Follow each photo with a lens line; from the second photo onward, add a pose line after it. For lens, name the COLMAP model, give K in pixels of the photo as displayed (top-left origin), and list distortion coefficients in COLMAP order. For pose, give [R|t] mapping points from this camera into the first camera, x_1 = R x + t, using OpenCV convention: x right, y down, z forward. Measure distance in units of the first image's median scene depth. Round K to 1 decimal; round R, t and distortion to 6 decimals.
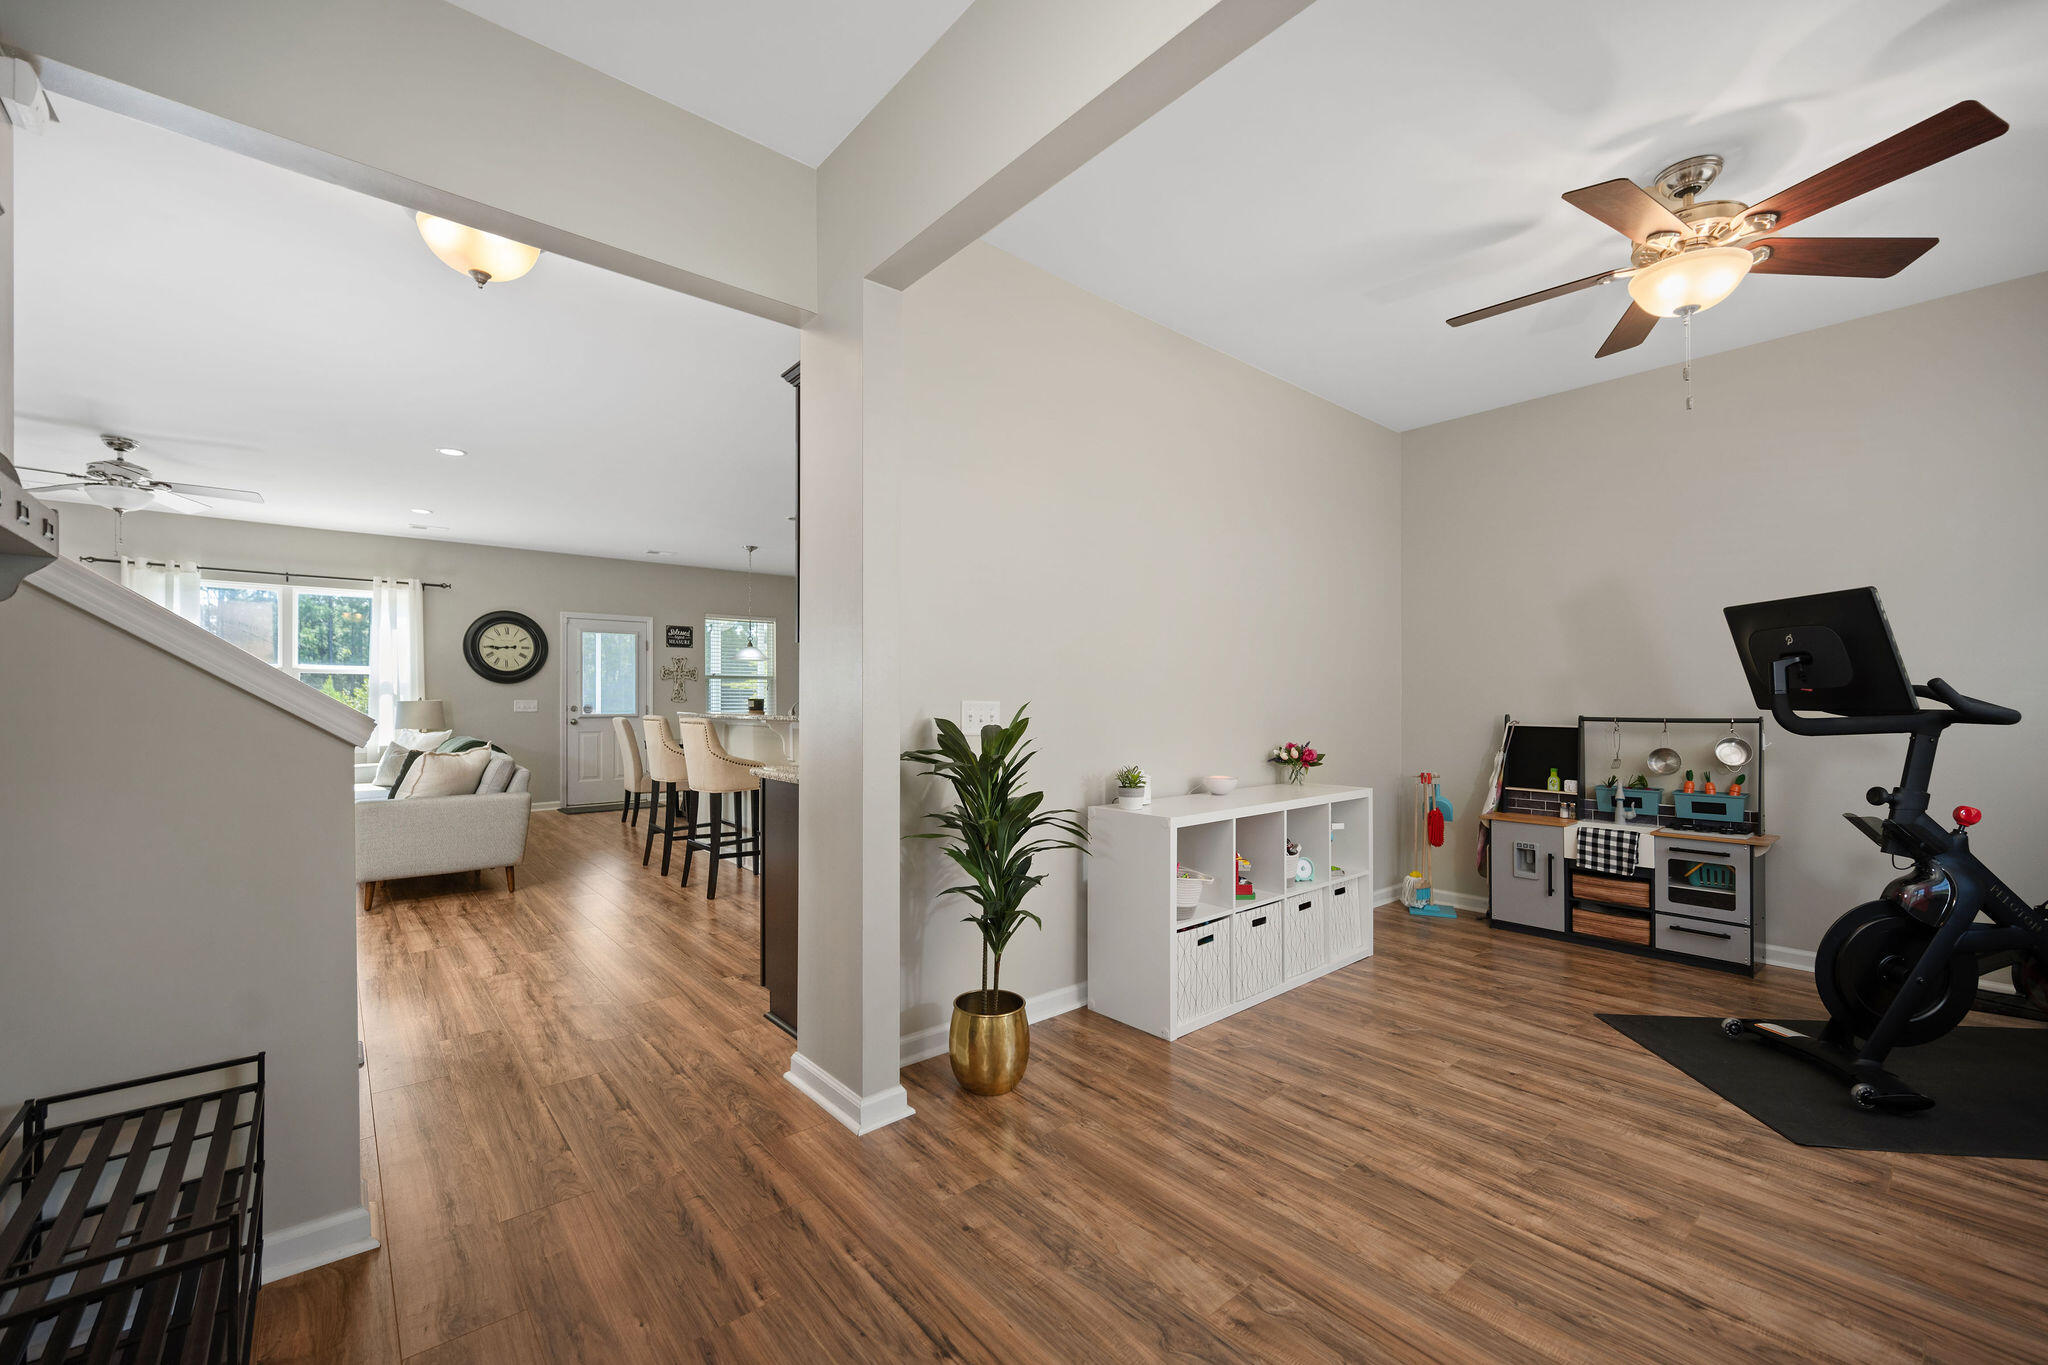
lens RADIAL K [[812.9, 0, 1016.2], [0, 812.9, 679.6], [0, 0, 1]] dist [-0.000579, -0.000137]
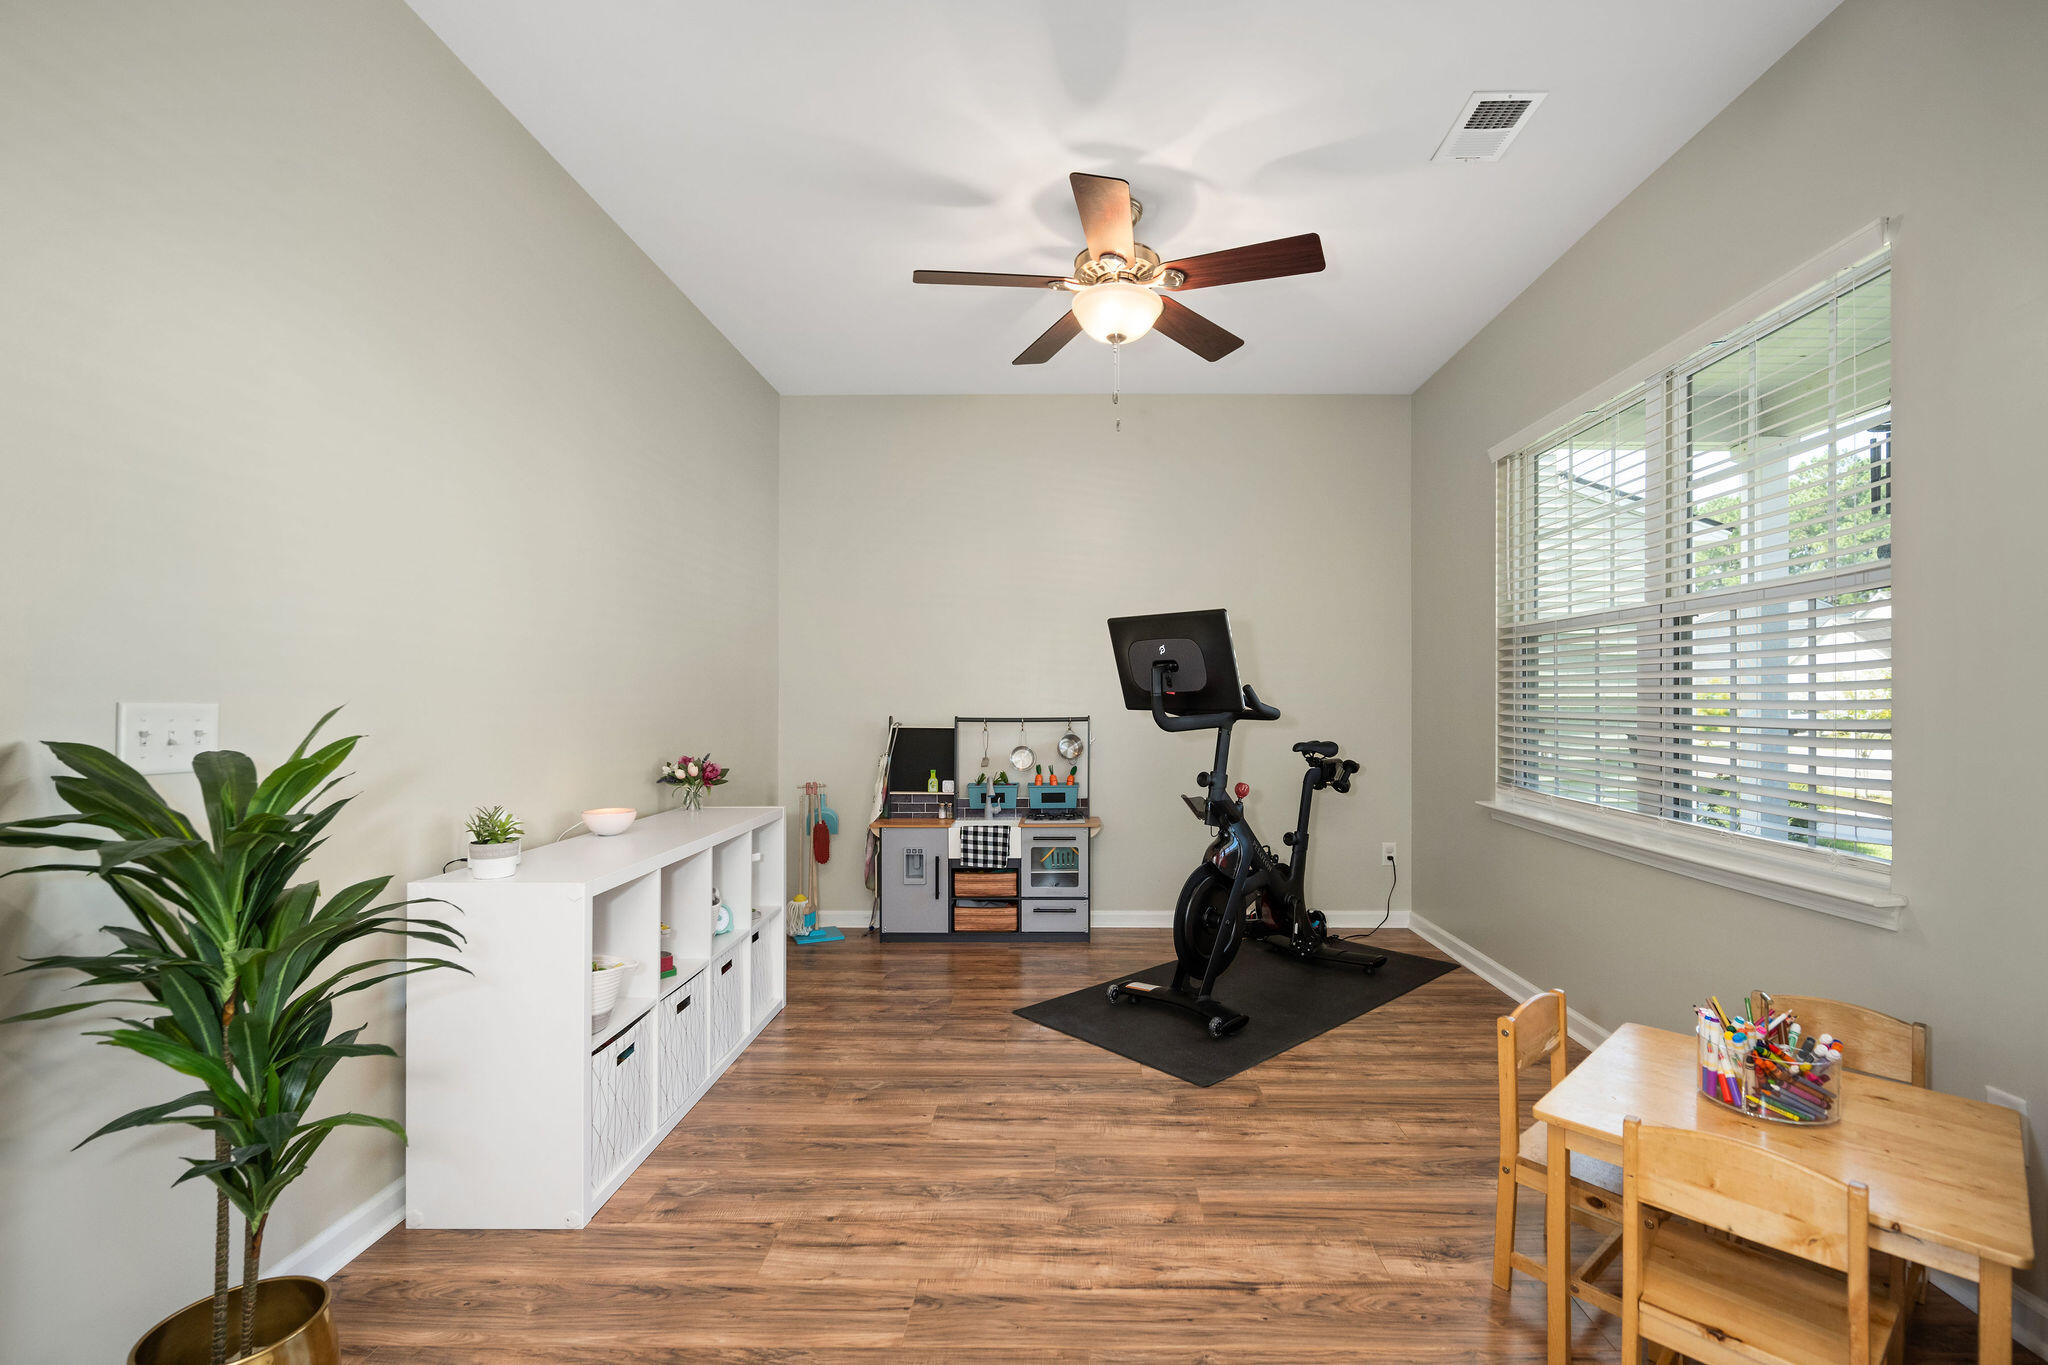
lens RADIAL K [[886.7, 0, 1028.6], [0, 886.7, 691.1], [0, 0, 1]] dist [-0.001227, -0.000372]
pose [[0.653215, 0.009328, 0.757115, -0.113732], [-0.020729, 0.999770, 0.005567, 0.006085], [-0.756888, -0.019330, 0.653258, 0.272181]]
